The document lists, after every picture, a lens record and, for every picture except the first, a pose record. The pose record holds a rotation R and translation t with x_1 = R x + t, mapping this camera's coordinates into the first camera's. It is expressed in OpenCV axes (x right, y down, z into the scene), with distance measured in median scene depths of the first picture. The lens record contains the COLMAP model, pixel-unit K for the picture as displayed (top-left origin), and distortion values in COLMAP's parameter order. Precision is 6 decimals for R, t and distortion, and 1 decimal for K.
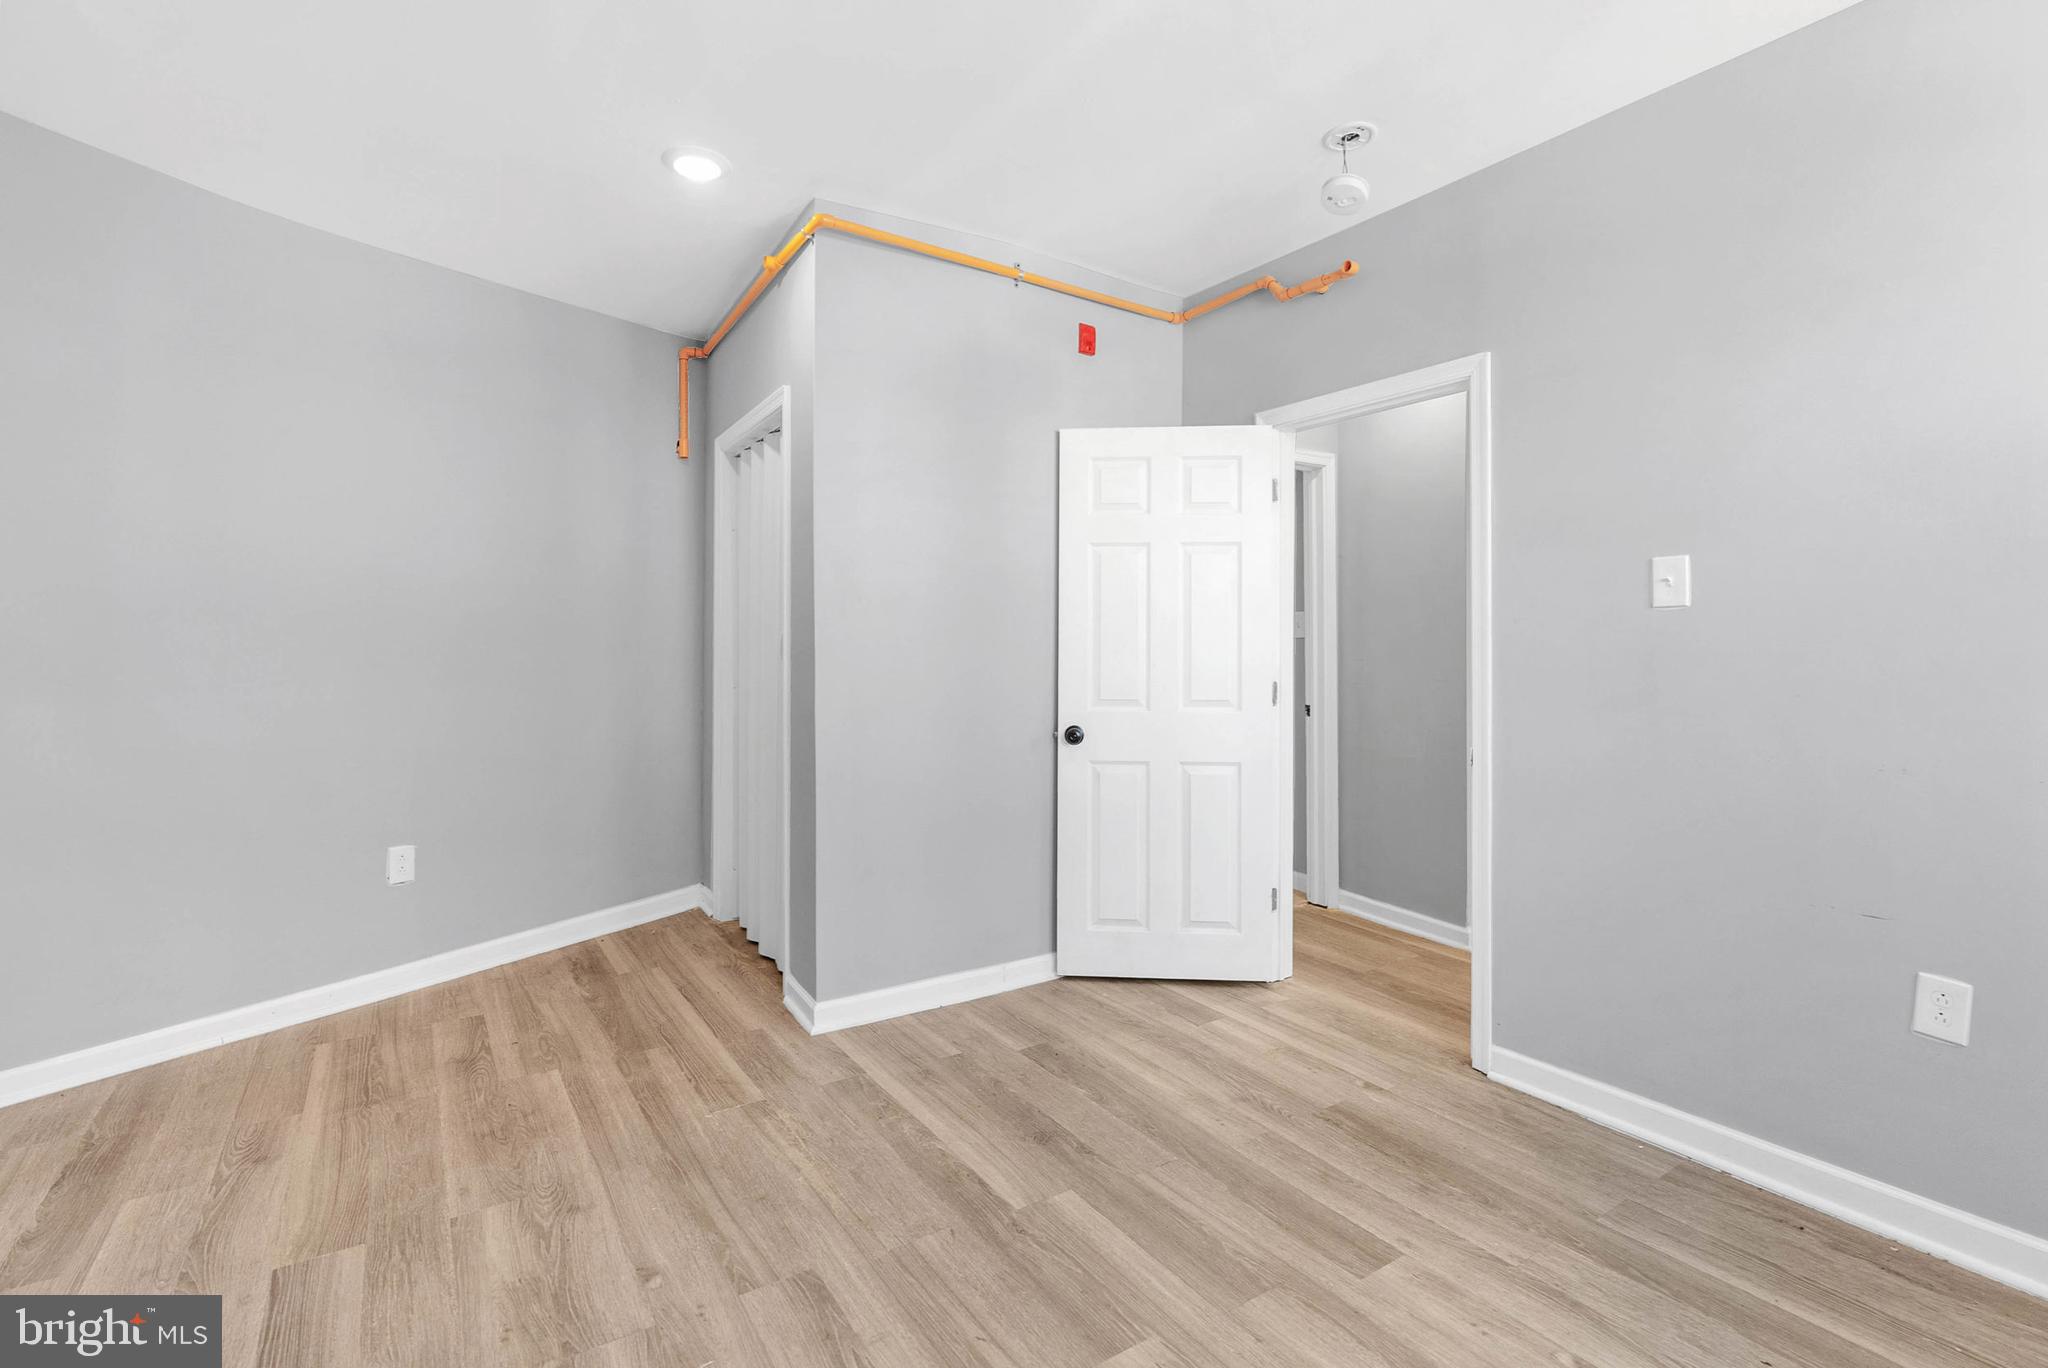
lens RADIAL K [[933.4, 0, 1037.6], [0, 933.4, 672.9], [0, 0, 1]] dist [-0.014023, 0.004807]
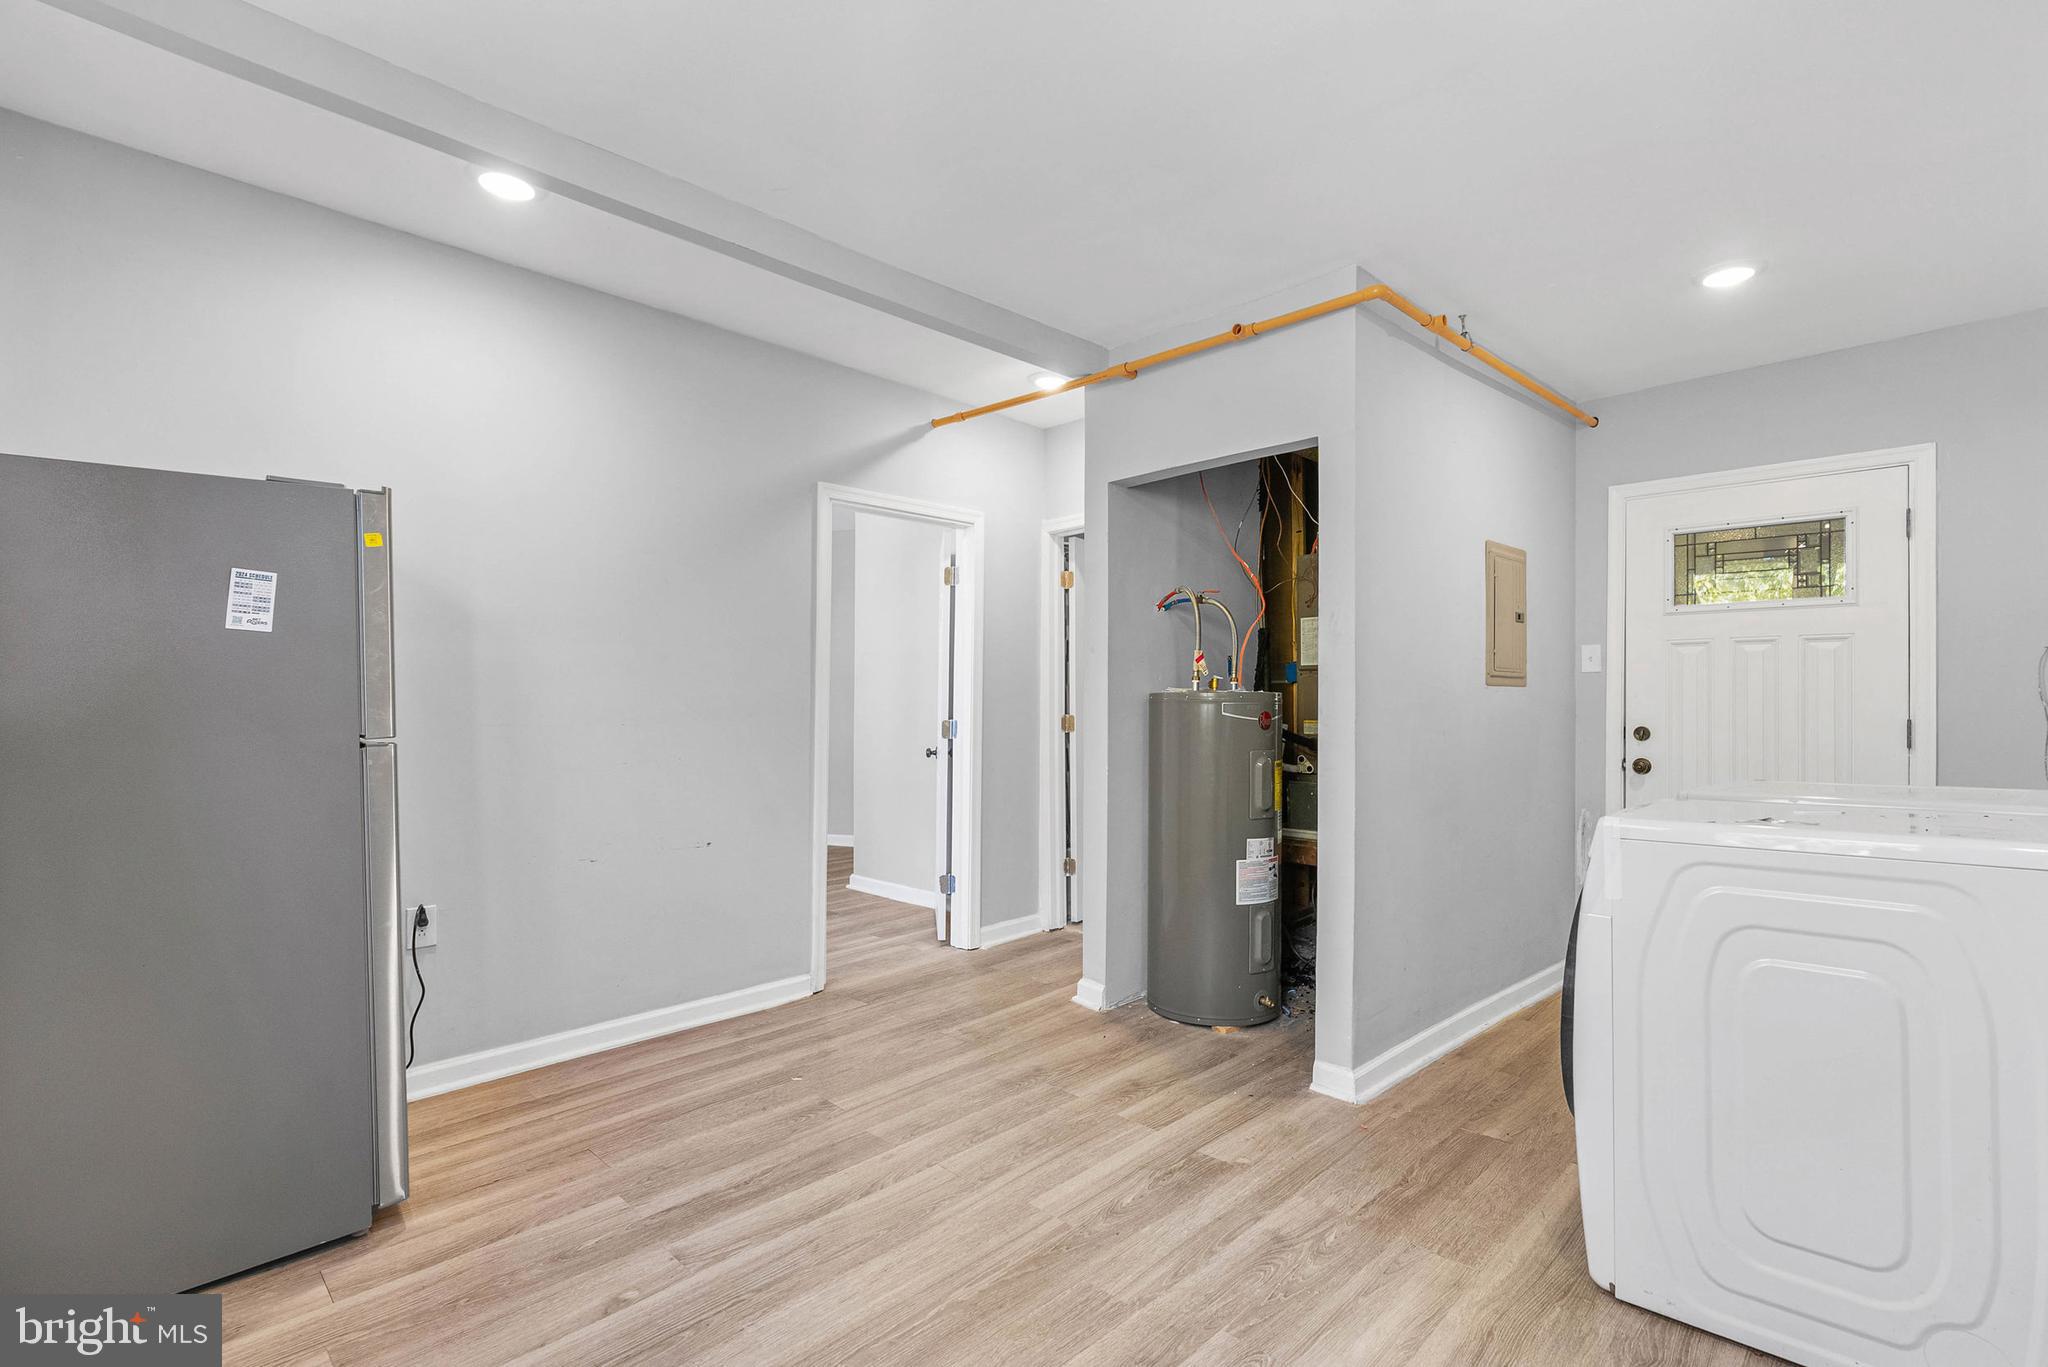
lens RADIAL K [[933.4, 0, 1050.3], [0, 933.4, 681.5], [0, 0, 1]] dist [-0.014023, 0.004807]
pose [[0.209212, -0.024447, -0.977565, 2.641012], [-0.023647, 0.999269, -0.030051, -0.013253], [0.977584, 0.029403, 0.208481, 1.411242]]
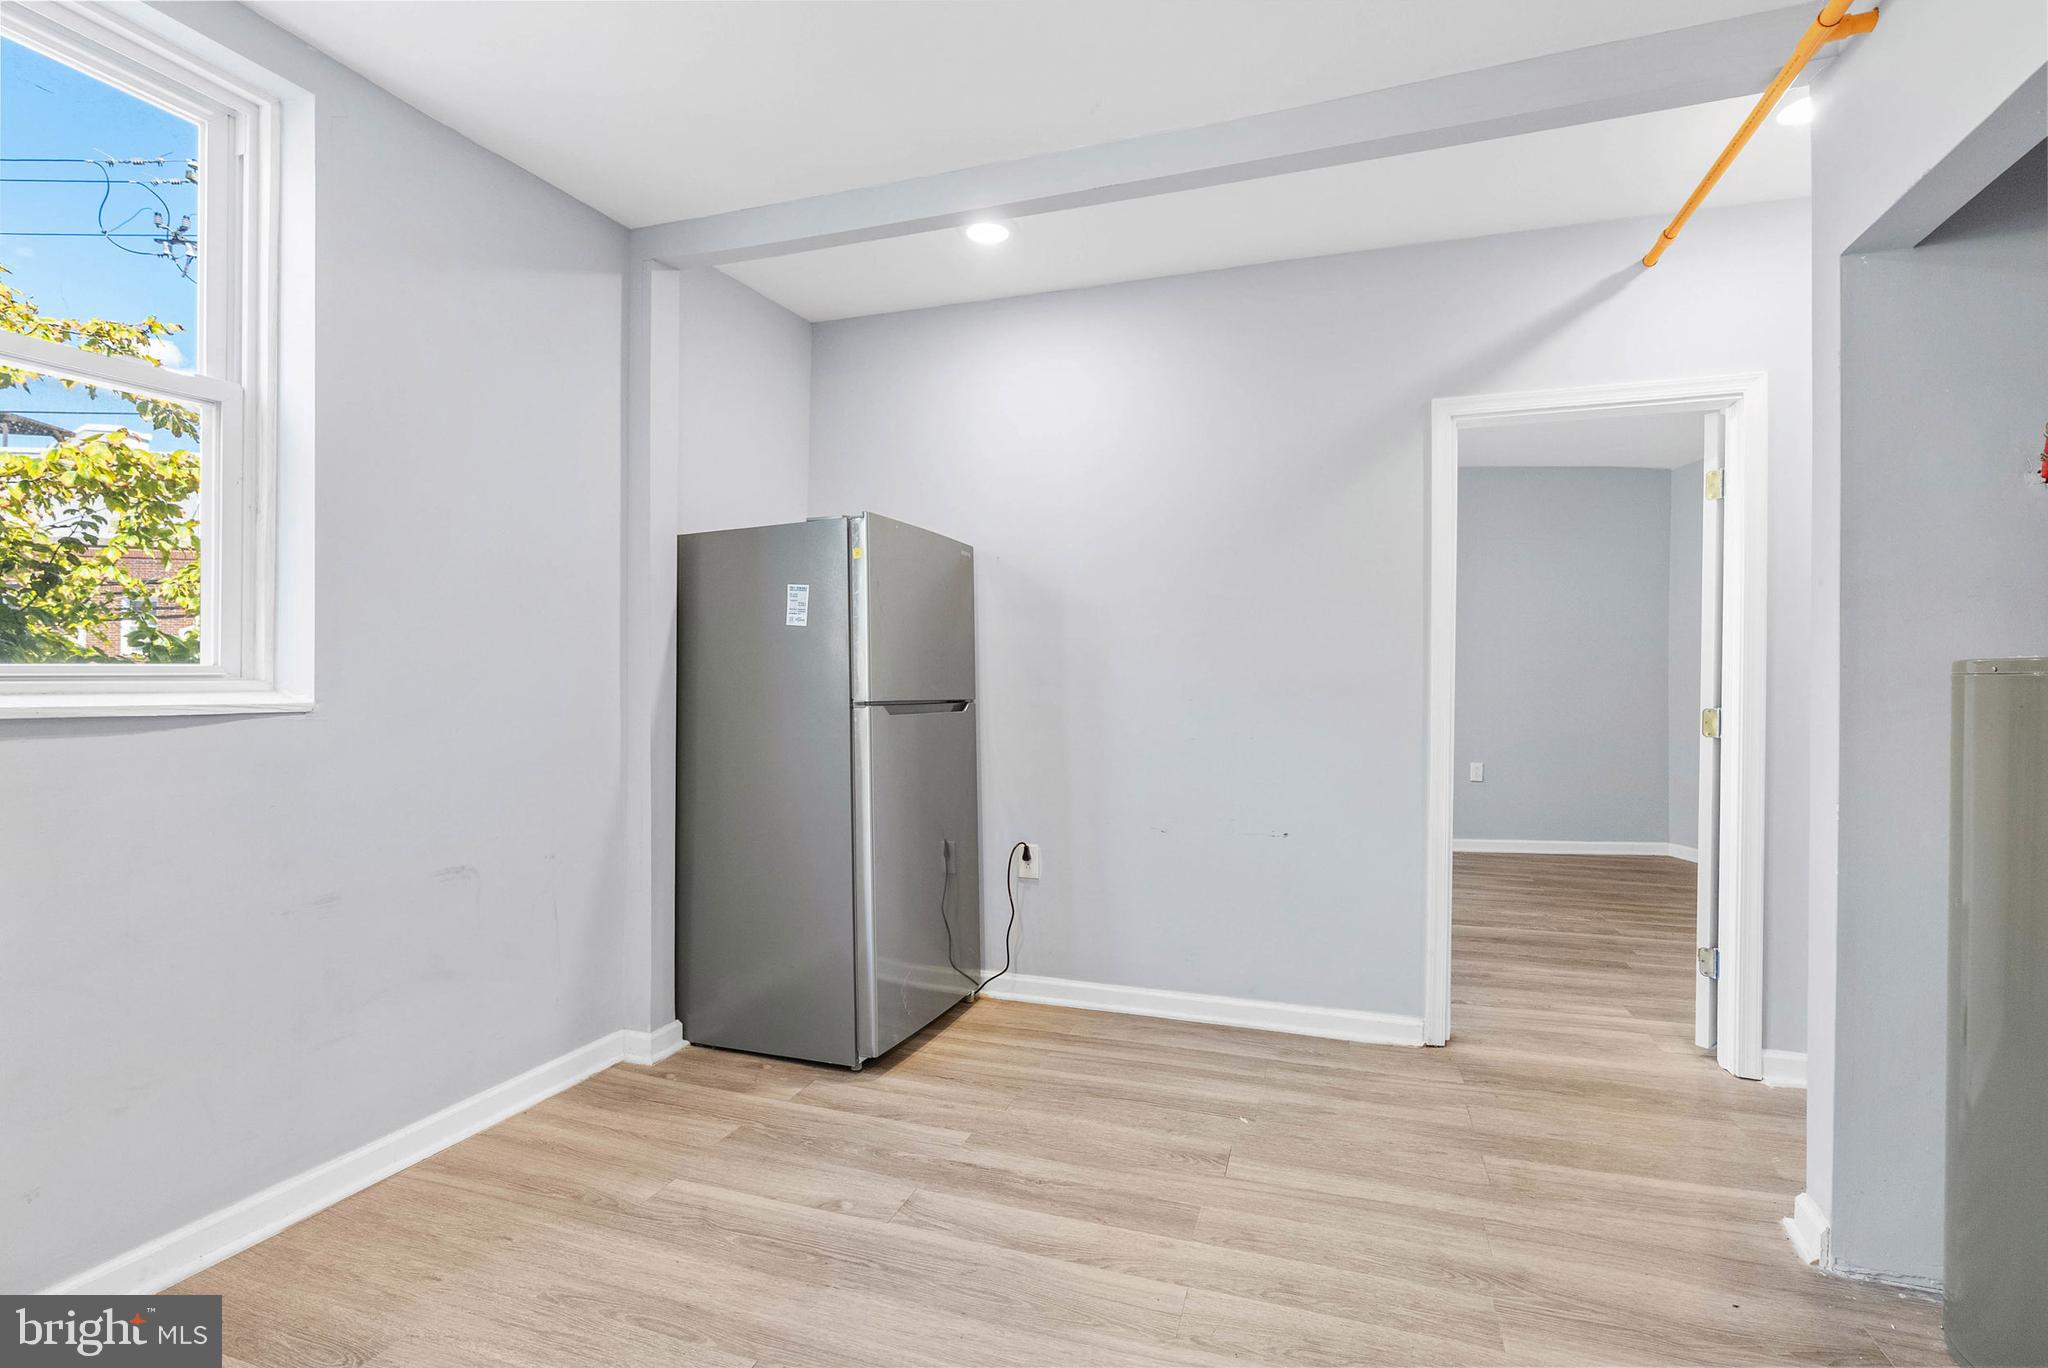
lens RADIAL K [[933.4, 0, 1035.8], [0, 933.4, 675.1], [0, 0, 1]] dist [-0.014023, 0.004807]
pose [[-0.797291, -0.012039, -0.603475, 2.099074], [-0.024817, 0.999609, 0.012846, -0.027480], [0.603084, 0.025218, -0.797279, 2.145346]]
